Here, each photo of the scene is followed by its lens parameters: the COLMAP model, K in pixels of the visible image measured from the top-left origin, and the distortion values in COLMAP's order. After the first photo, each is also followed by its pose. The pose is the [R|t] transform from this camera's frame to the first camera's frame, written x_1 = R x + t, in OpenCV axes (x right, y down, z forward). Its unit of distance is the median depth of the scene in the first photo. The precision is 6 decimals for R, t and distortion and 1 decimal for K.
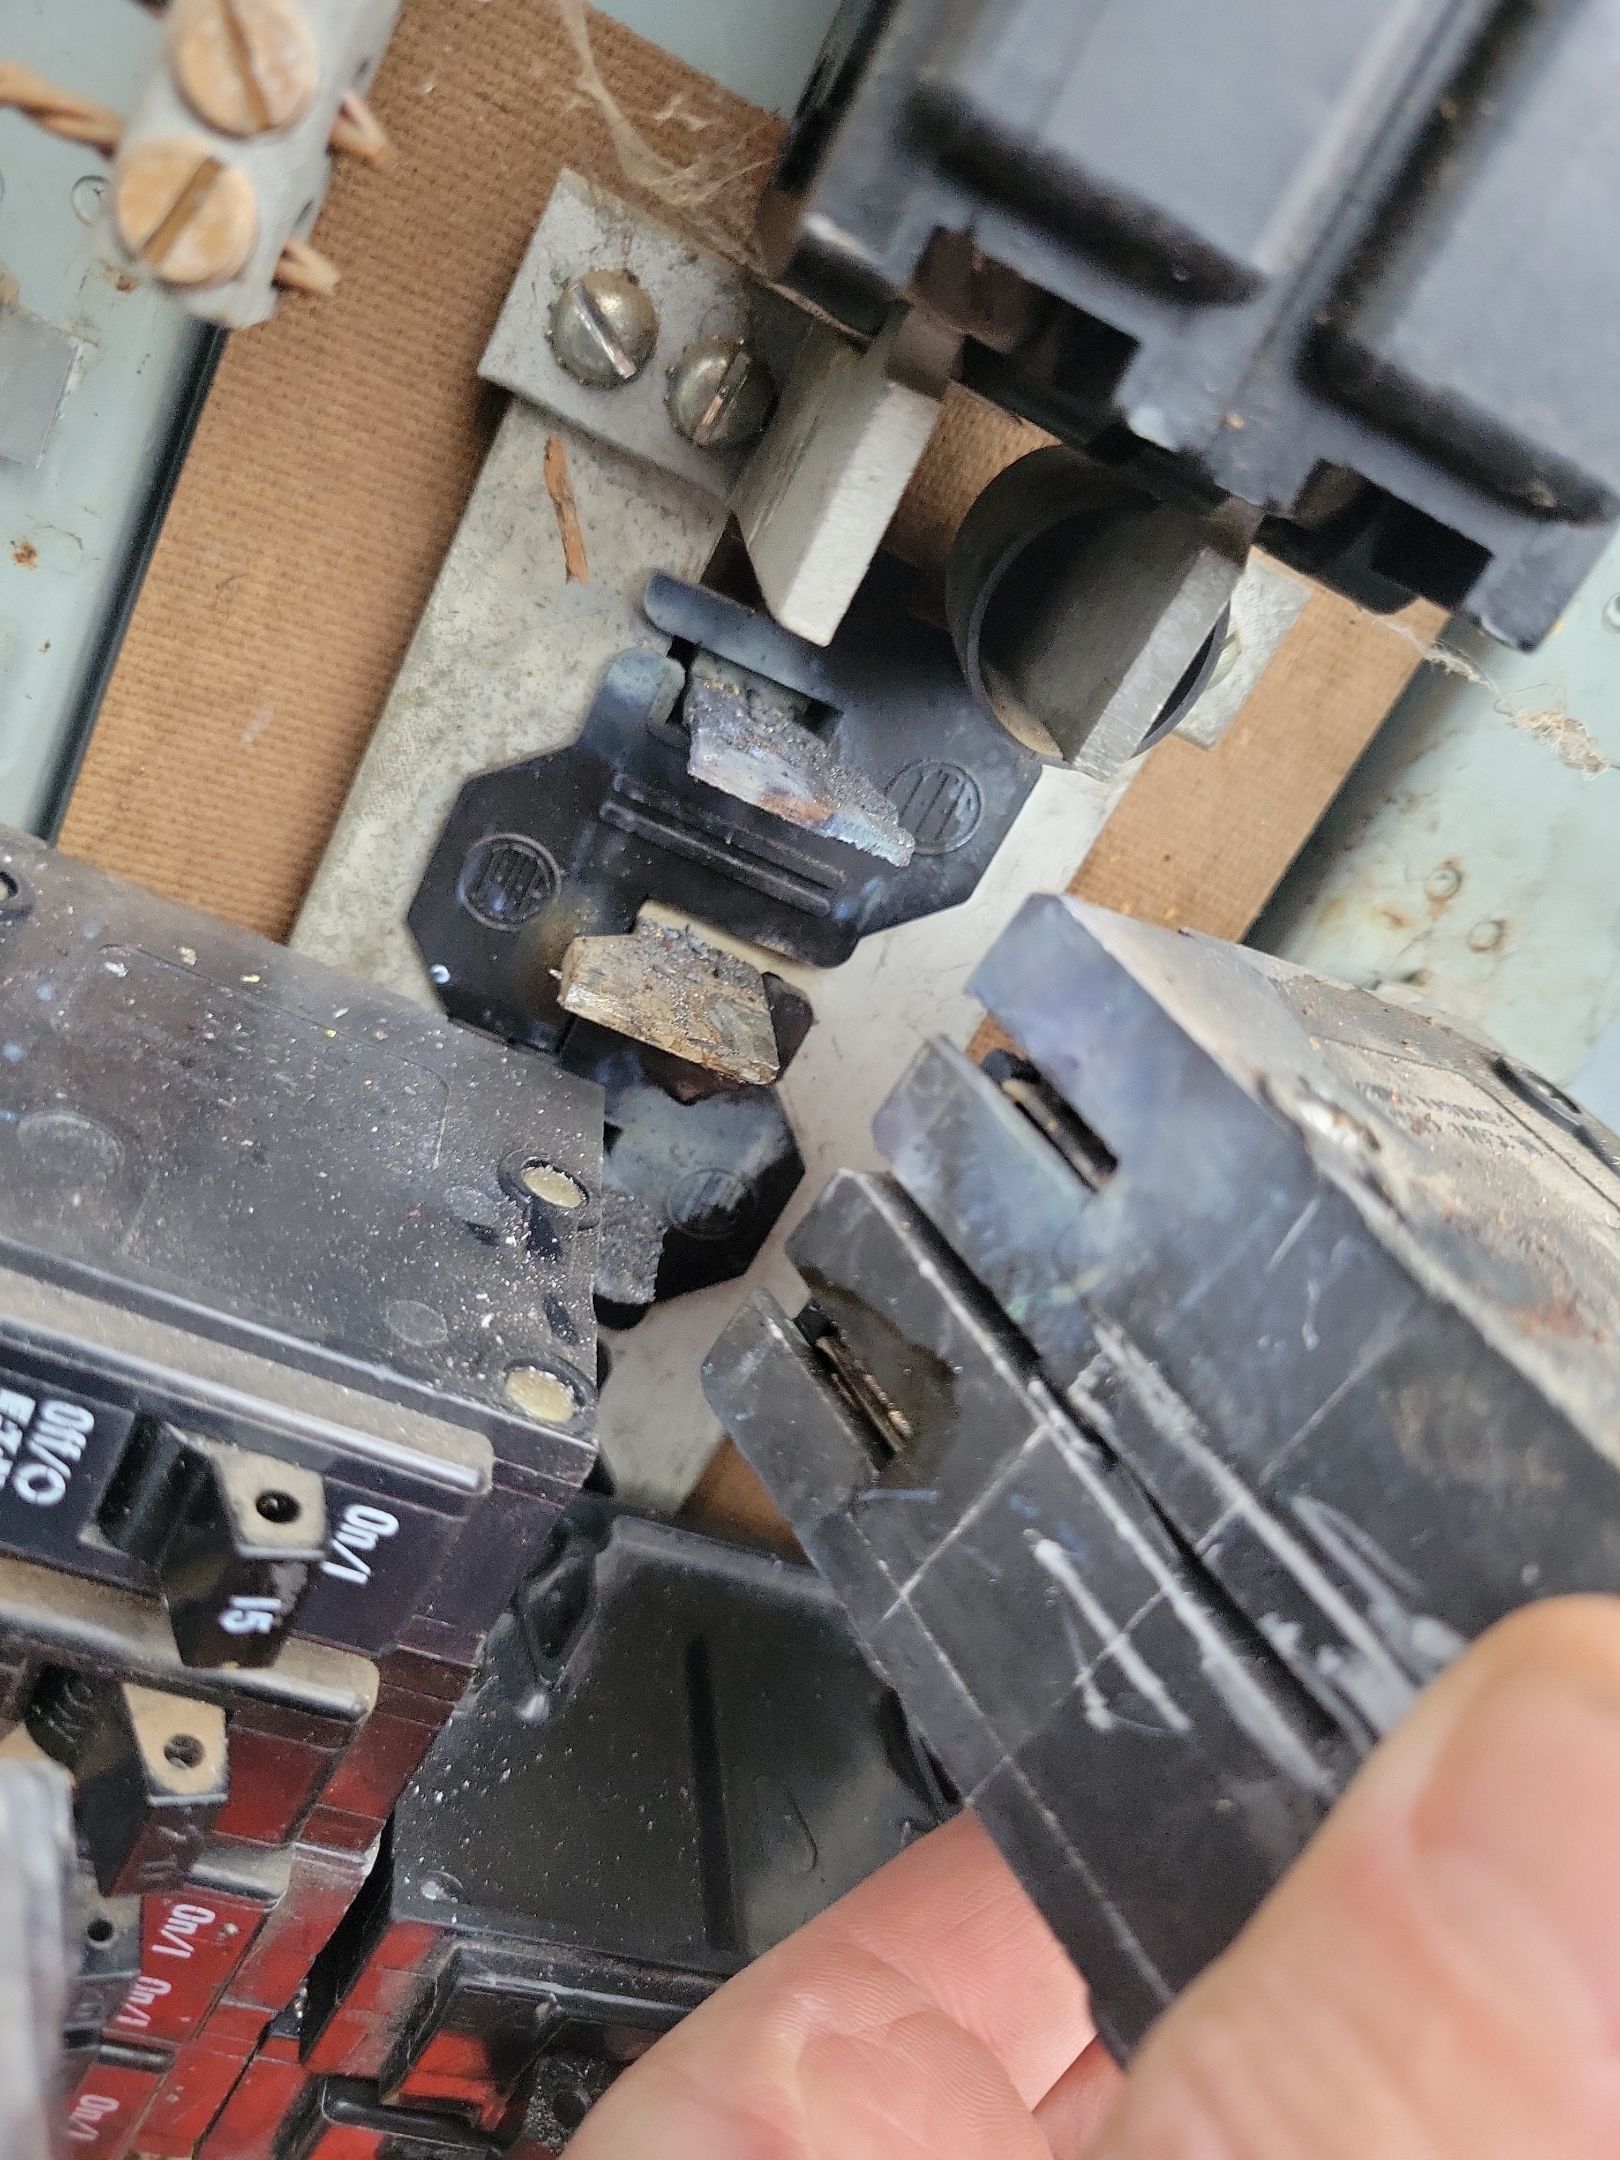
lens RADIAL K [[1706.1, 0, 810.0], [0, 1706.1, 1080.0], [0, 0, 1]] dist [0.010064, 0.001669]
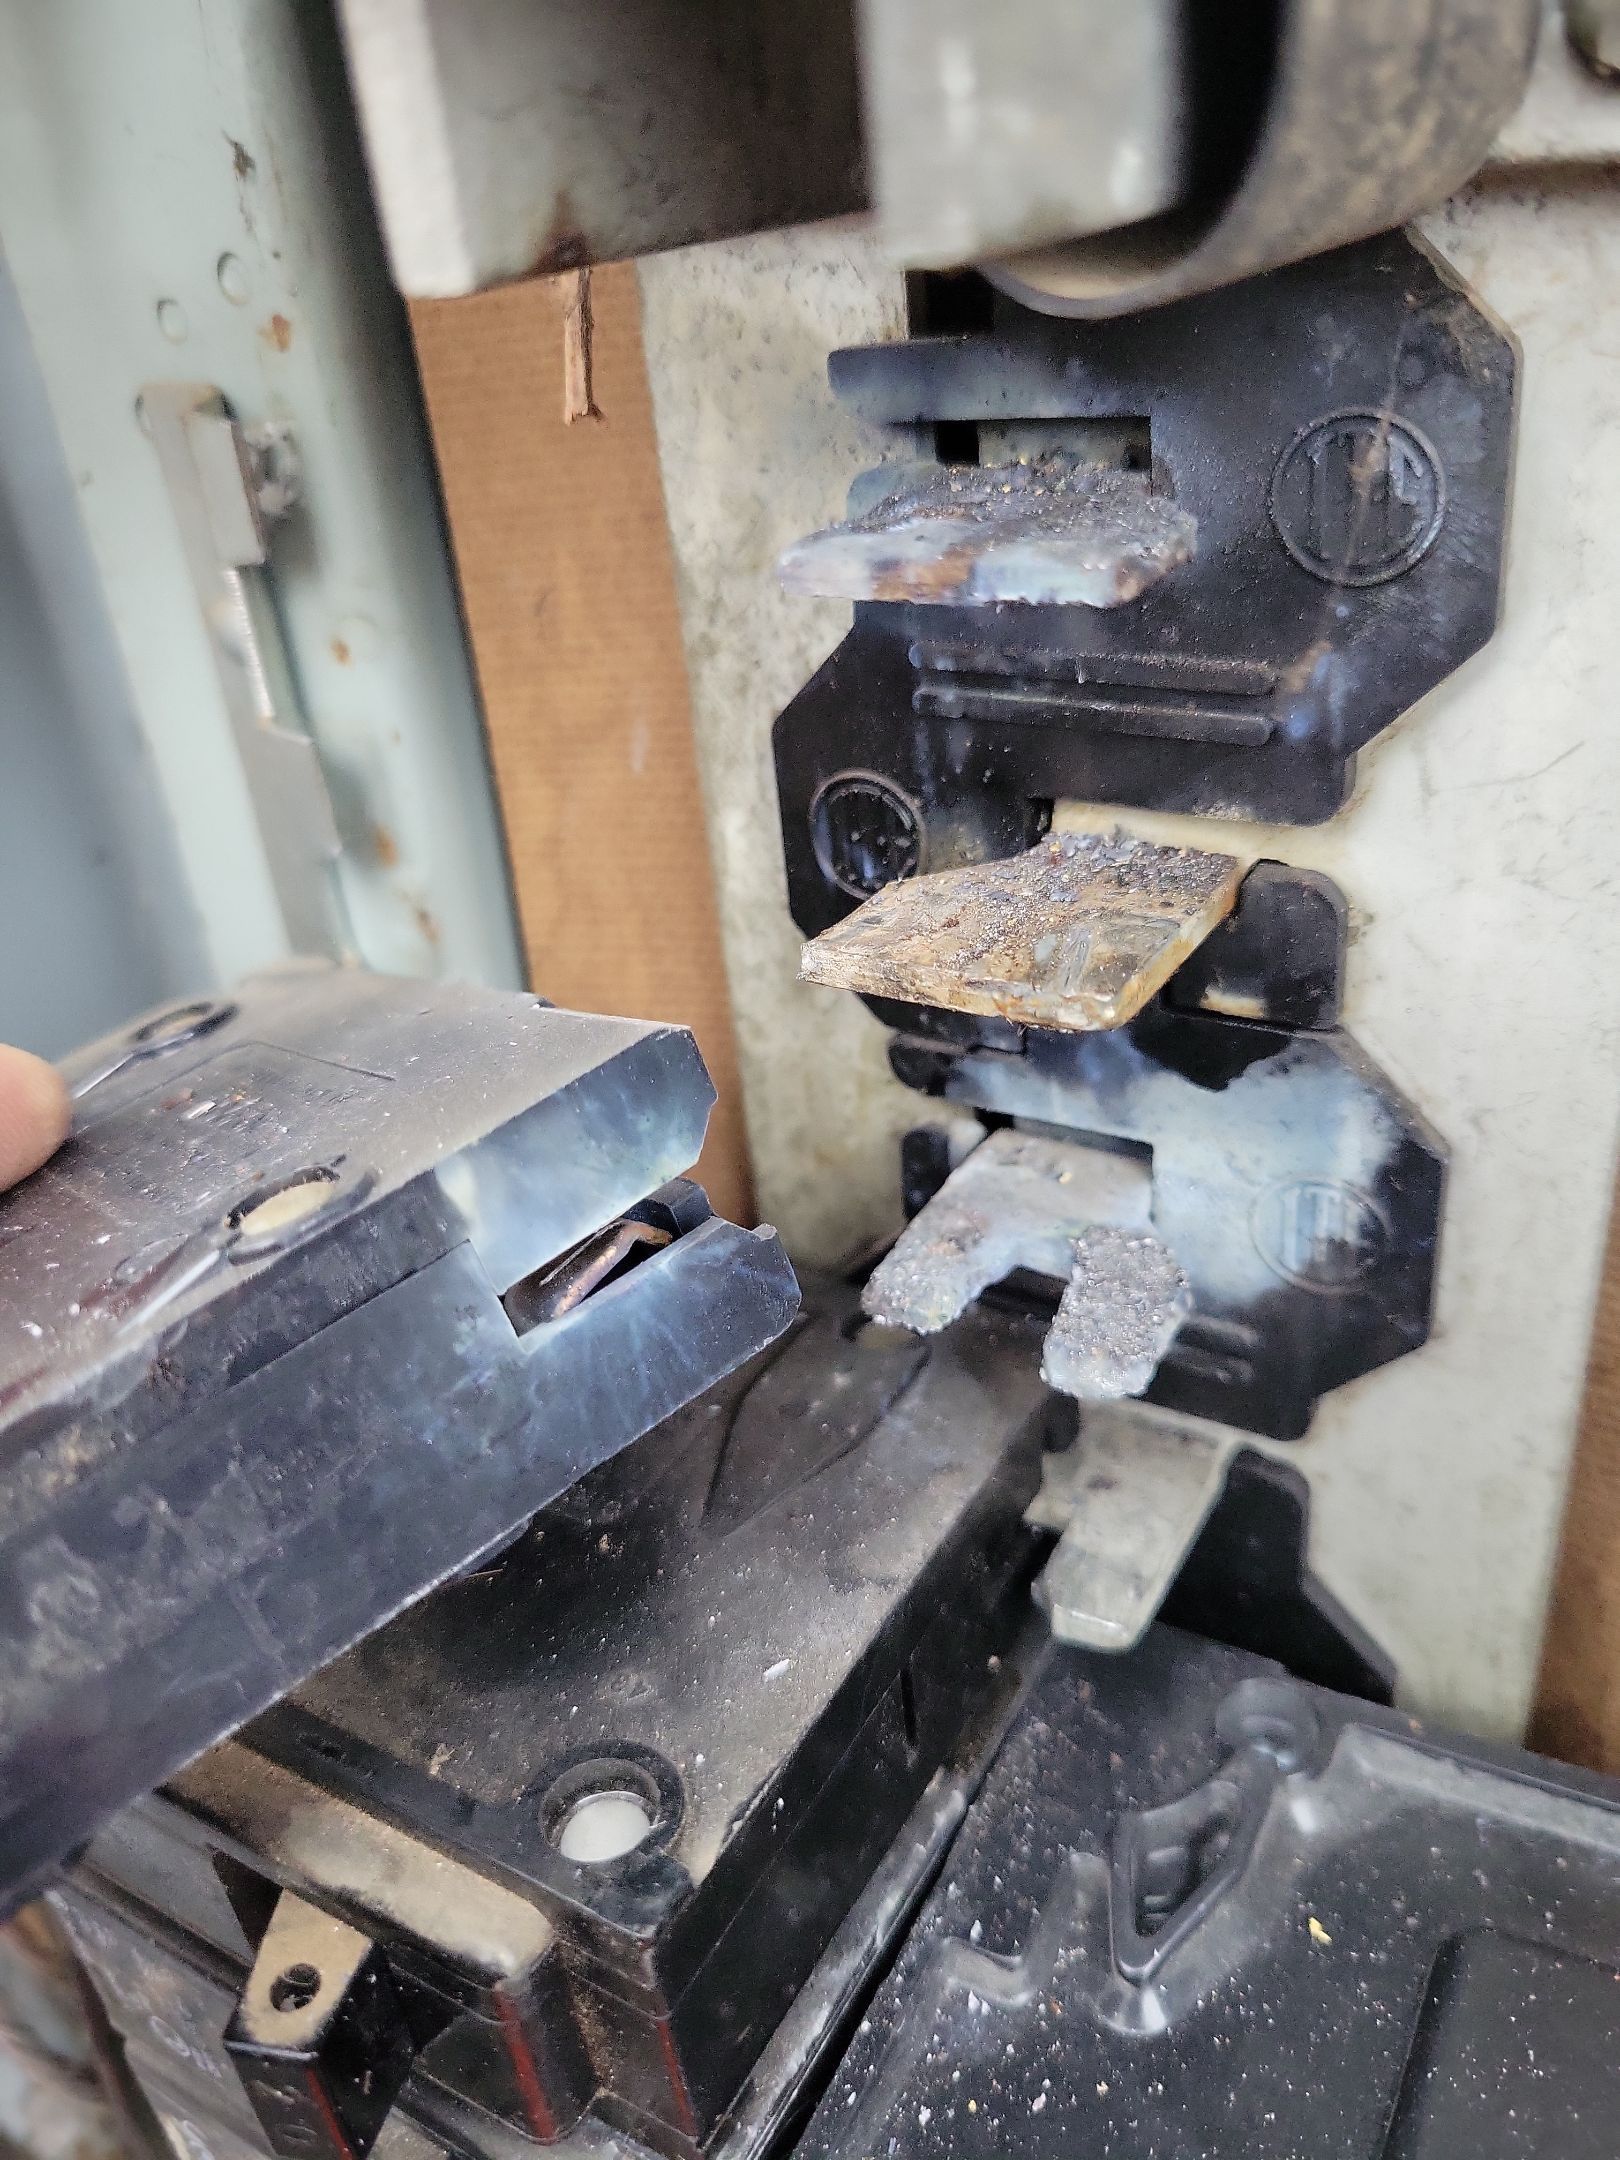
lens RADIAL K [[1782.9, 0, 810.0], [0, 1782.9, 1080.0], [0, 0, 1]] dist [-0.030557, 0.001232]
pose [[0.662768, -0.193875, -0.723291, 0.347240], [0.137097, 0.980992, -0.137325, 0.090301], [0.736167, -0.008146, 0.676750, 0.458844]]
